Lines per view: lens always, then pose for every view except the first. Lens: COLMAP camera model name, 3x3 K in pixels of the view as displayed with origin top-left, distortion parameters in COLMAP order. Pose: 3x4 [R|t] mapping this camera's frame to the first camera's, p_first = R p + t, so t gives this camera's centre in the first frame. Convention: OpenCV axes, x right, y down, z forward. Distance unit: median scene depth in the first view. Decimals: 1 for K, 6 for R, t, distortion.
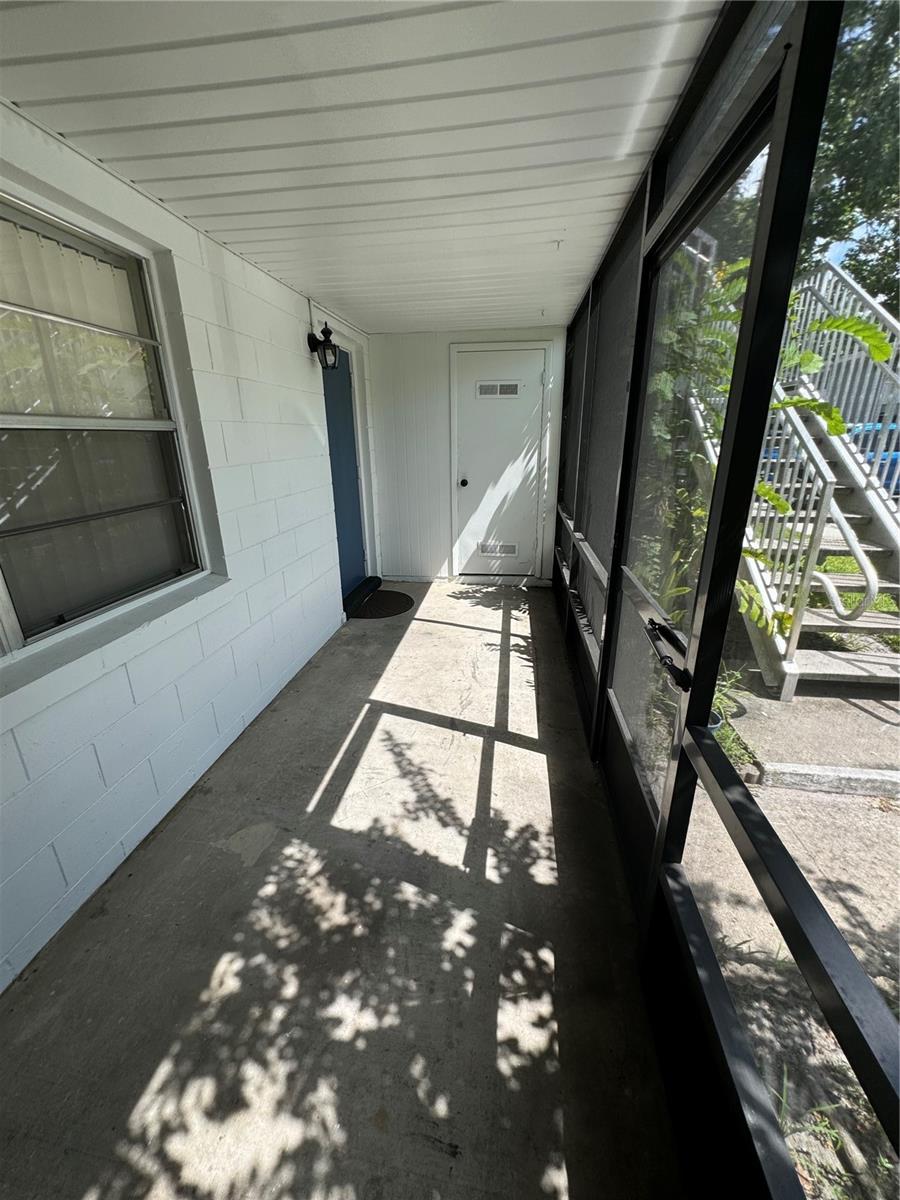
lens RADIAL K [[478.4, 0, 448.3], [0, 478.4, 600.8], [0, 0, 1]] dist [-0.000116, -0.000197]
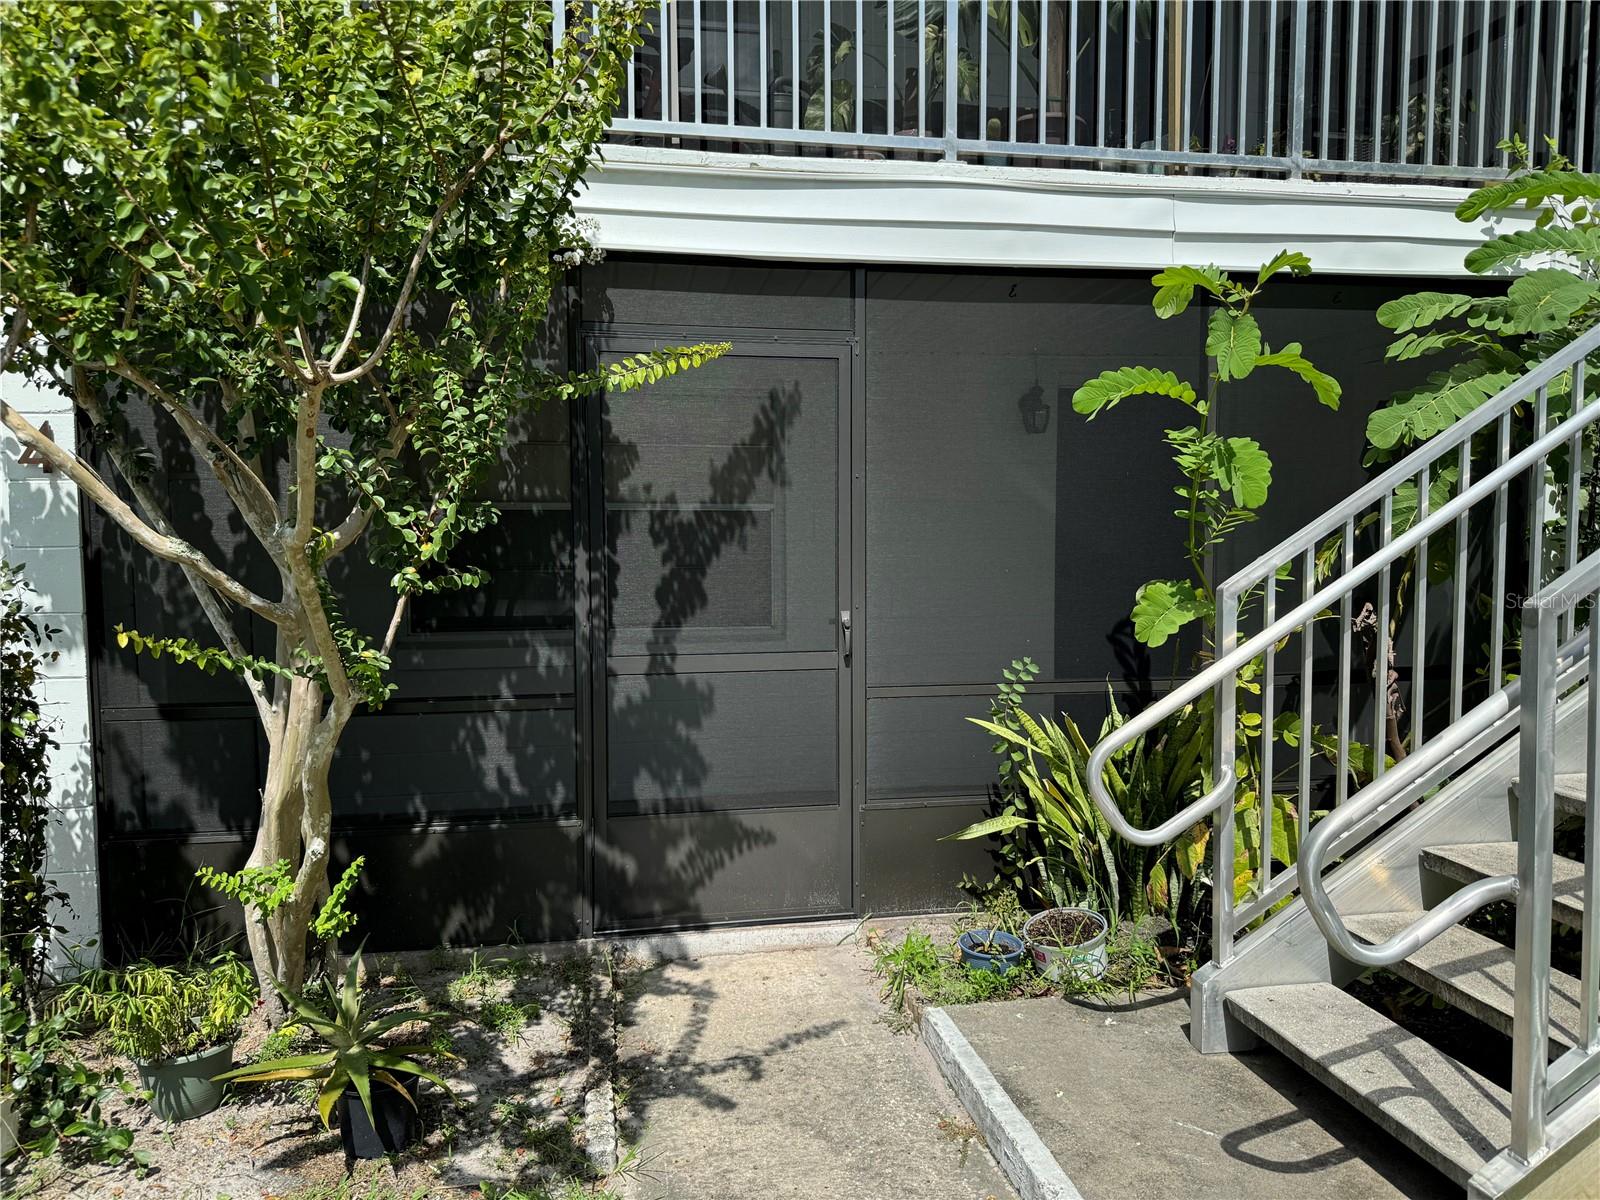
lens RADIAL K [[1133.3, 0, 798.2], [0, 1133.3, 597.0], [0, 0, 1]] dist [0.001566, 0.000527]
pose [[0.321234, 0.082217, -0.943424, 1.581200], [-0.314961, 0.948787, -0.024560, -0.054753], [0.893089, 0.305031, 0.330678, 0.157756]]
